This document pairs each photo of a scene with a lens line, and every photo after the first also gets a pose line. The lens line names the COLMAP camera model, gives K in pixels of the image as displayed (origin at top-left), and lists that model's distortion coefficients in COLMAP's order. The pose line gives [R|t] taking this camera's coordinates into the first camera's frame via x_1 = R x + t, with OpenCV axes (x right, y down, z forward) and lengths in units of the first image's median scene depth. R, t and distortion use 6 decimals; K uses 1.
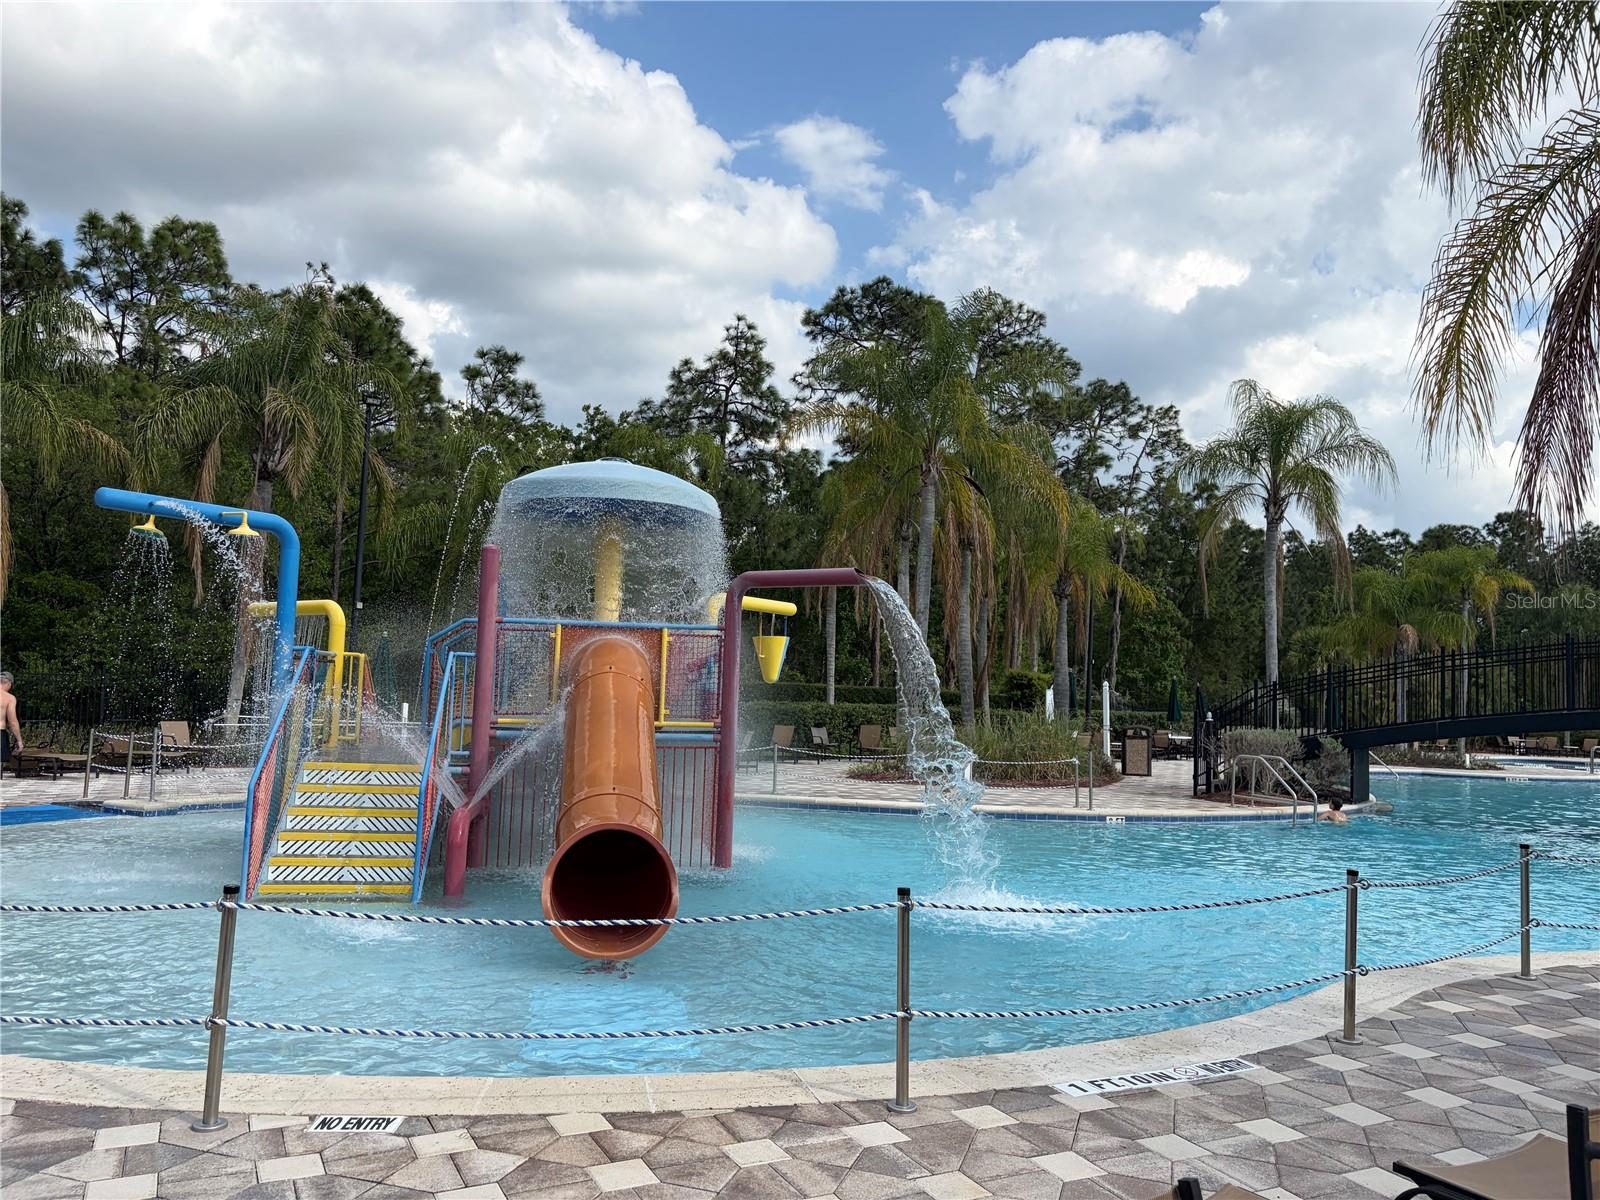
lens RADIAL K [[1182.5, 0, 800.0], [0, 1182.5, 600.0], [0, 0, 1]] dist [0.039964, -0.137433]
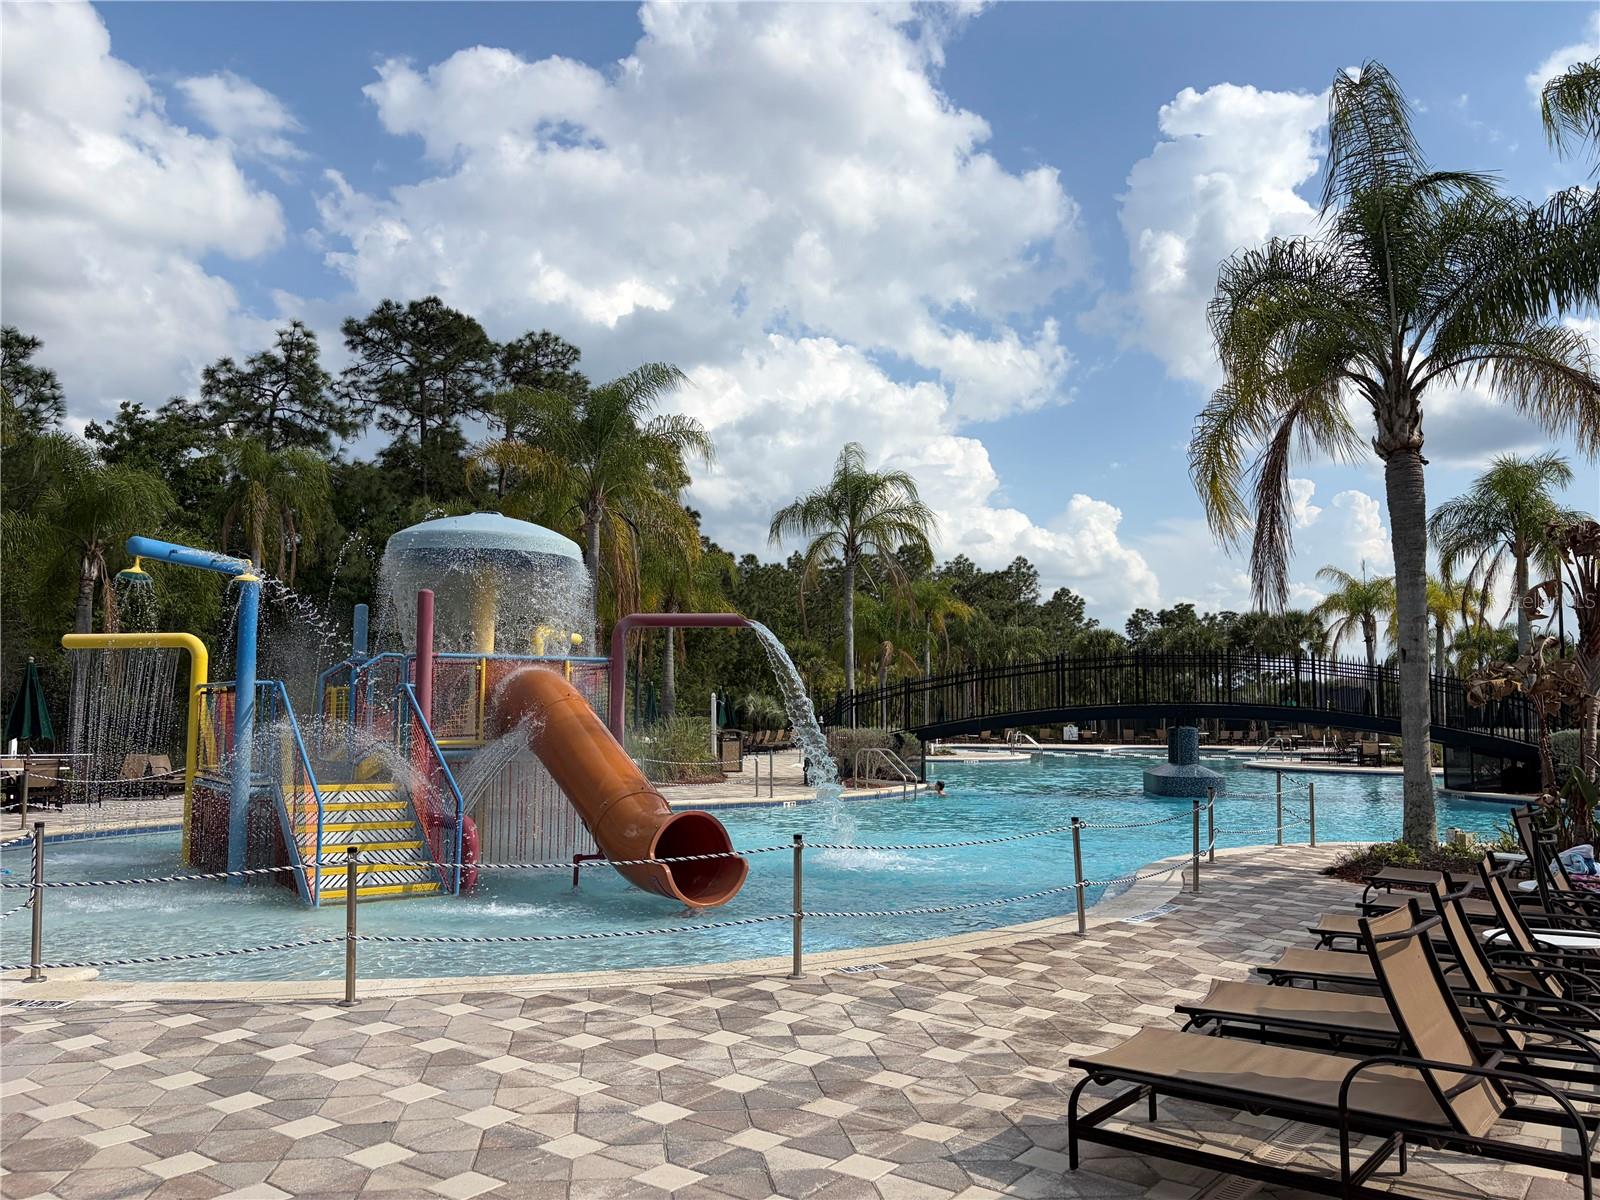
lens RADIAL K [[1182.5, 0, 800.0], [0, 1182.5, 600.0], [0, 0, 1]] dist [0.039964, -0.137433]
pose [[0.888333, 0.015862, 0.458926, -0.119761], [-0.012804, 0.999870, -0.009774, -0.007670], [-0.459021, 0.002807, 0.888421, -0.048563]]
